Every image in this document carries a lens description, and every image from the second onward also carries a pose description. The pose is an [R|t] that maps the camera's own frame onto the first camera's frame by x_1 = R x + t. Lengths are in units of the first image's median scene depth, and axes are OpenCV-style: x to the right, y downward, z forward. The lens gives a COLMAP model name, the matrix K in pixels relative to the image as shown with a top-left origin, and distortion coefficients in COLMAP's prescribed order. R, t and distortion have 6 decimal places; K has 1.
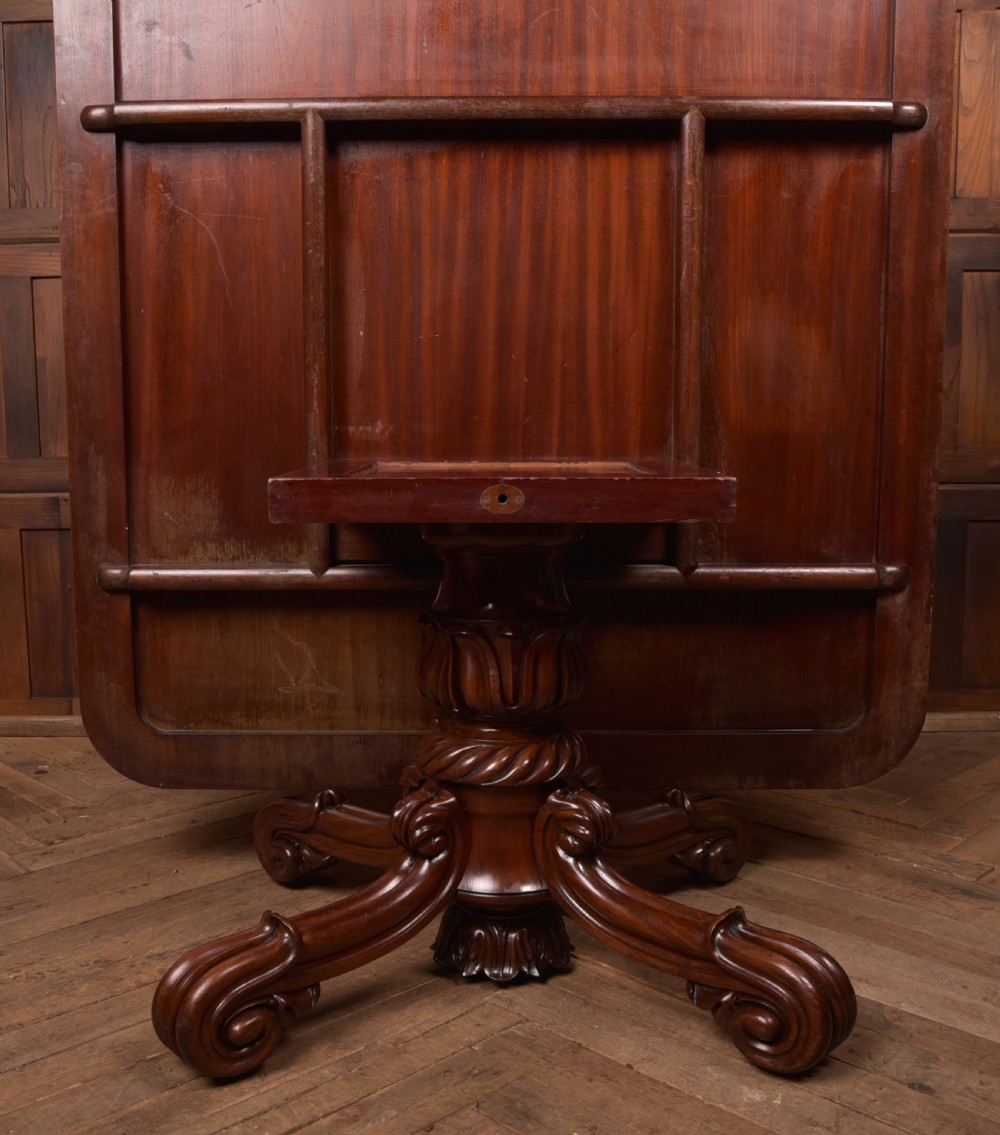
lens RADIAL K [[1288.9, 0, 489.1], [0, 1288.9, 596.1], [0, 0, 1]] dist [-0.084044, 0.000000]
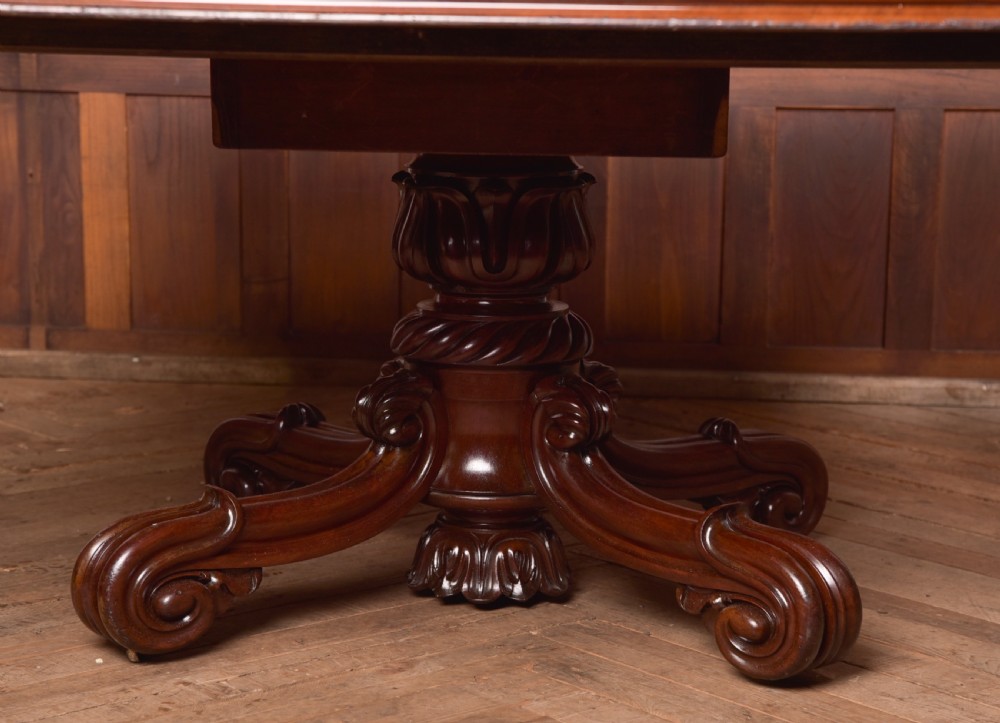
lens RADIAL K [[2344.2, 0, 506.7], [0, 2344.2, 422.1], [0, 0, 1]] dist [0.247524, 0.000000]
pose [[0.997147, 0.038143, -0.065135, 0.058288], [-0.035407, 0.998462, 0.042659, 0.105583], [0.066662, -0.040231, 0.996964, -0.531181]]
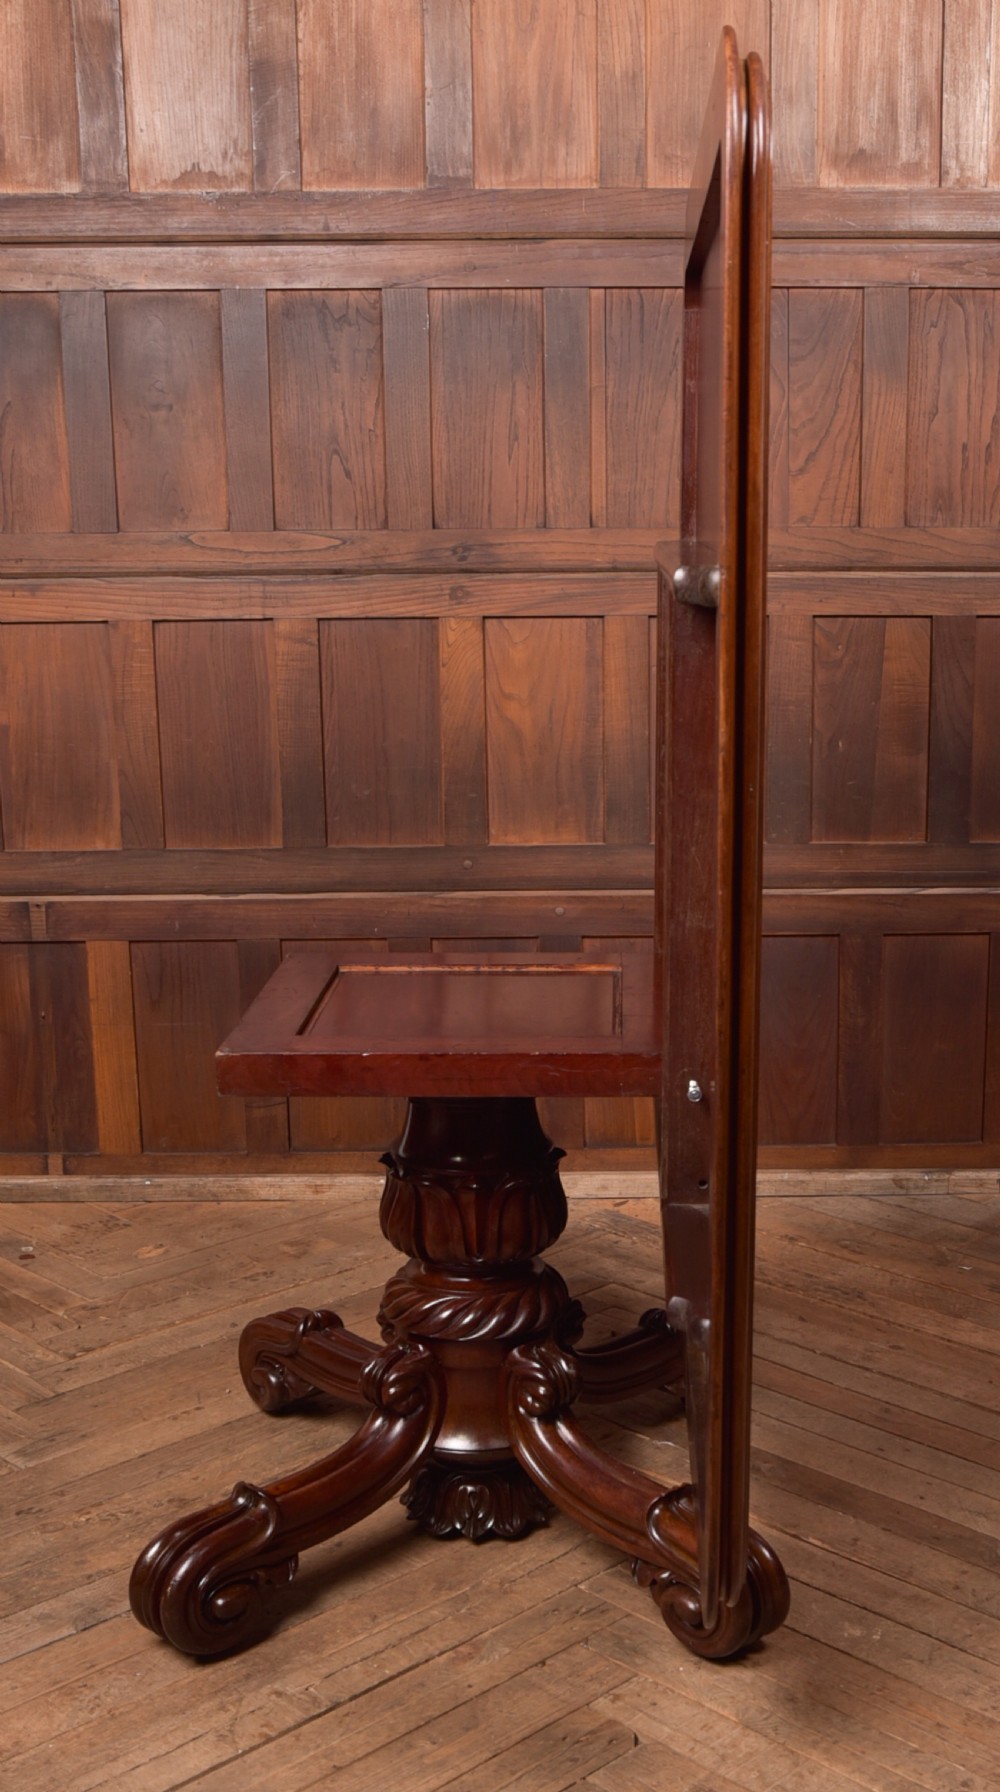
lens RADIAL K [[2160.6, 0, 615.0], [0, 2160.6, 1019.8], [0, 0, 1]] dist [-0.058424, 0.000000]
pose [[0.999498, -0.001975, 0.031616, -0.029346], [-0.000844, 0.996038, 0.088925, -0.187724], [-0.031667, -0.088908, 0.995536, -0.504824]]
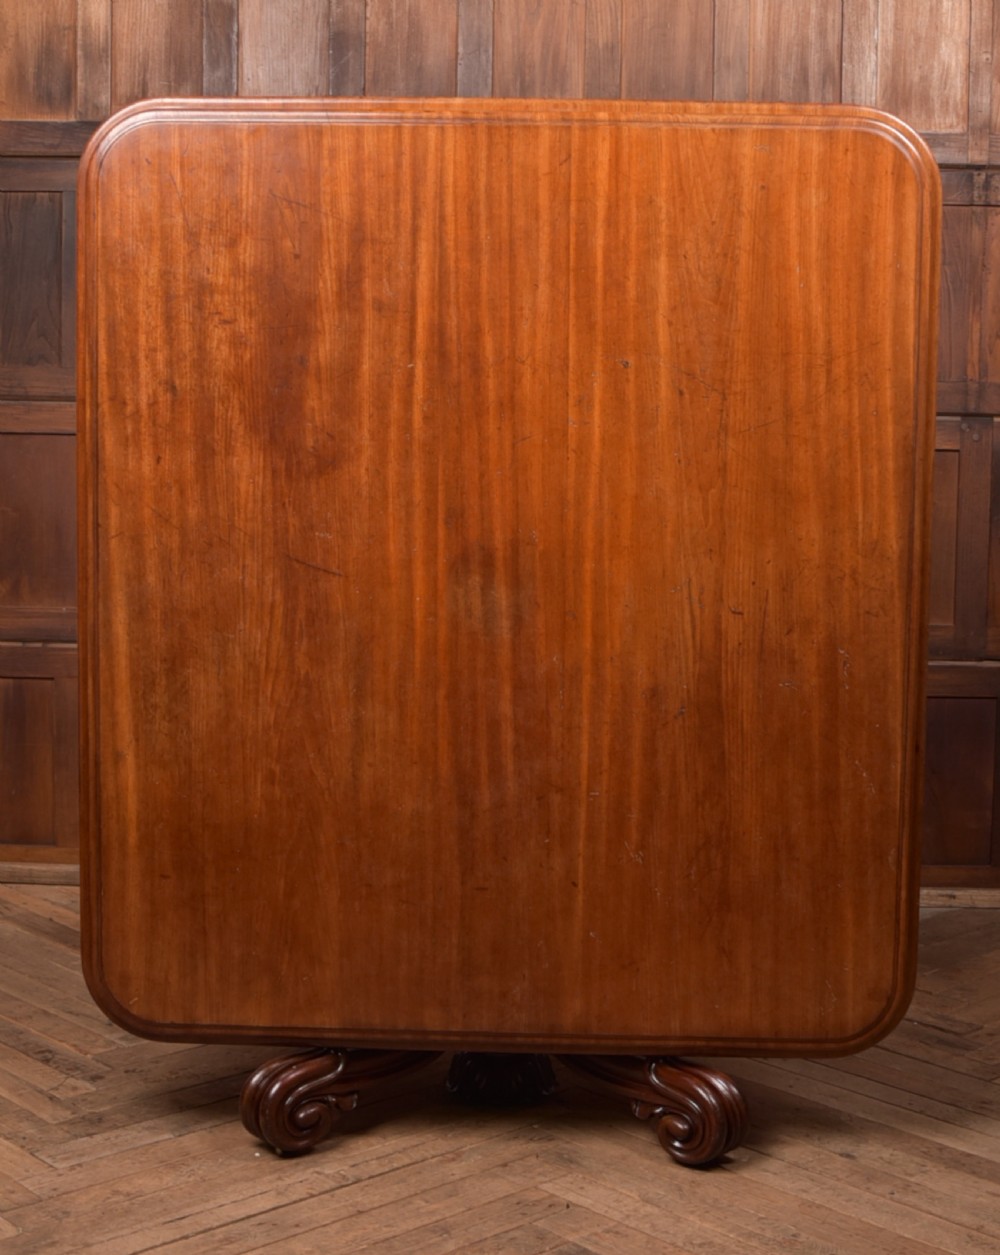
lens RADIAL K [[2166.7, 0, 519.3], [0, 2166.7, 530.0], [0, 0, 1]] dist [-0.103739, 0.000000]
pose [[0.999514, 0.028330, -0.013013, -0.012831], [-0.029073, 0.997716, -0.060978, -0.116131], [0.011256, 0.061327, 0.998054, -1.076788]]
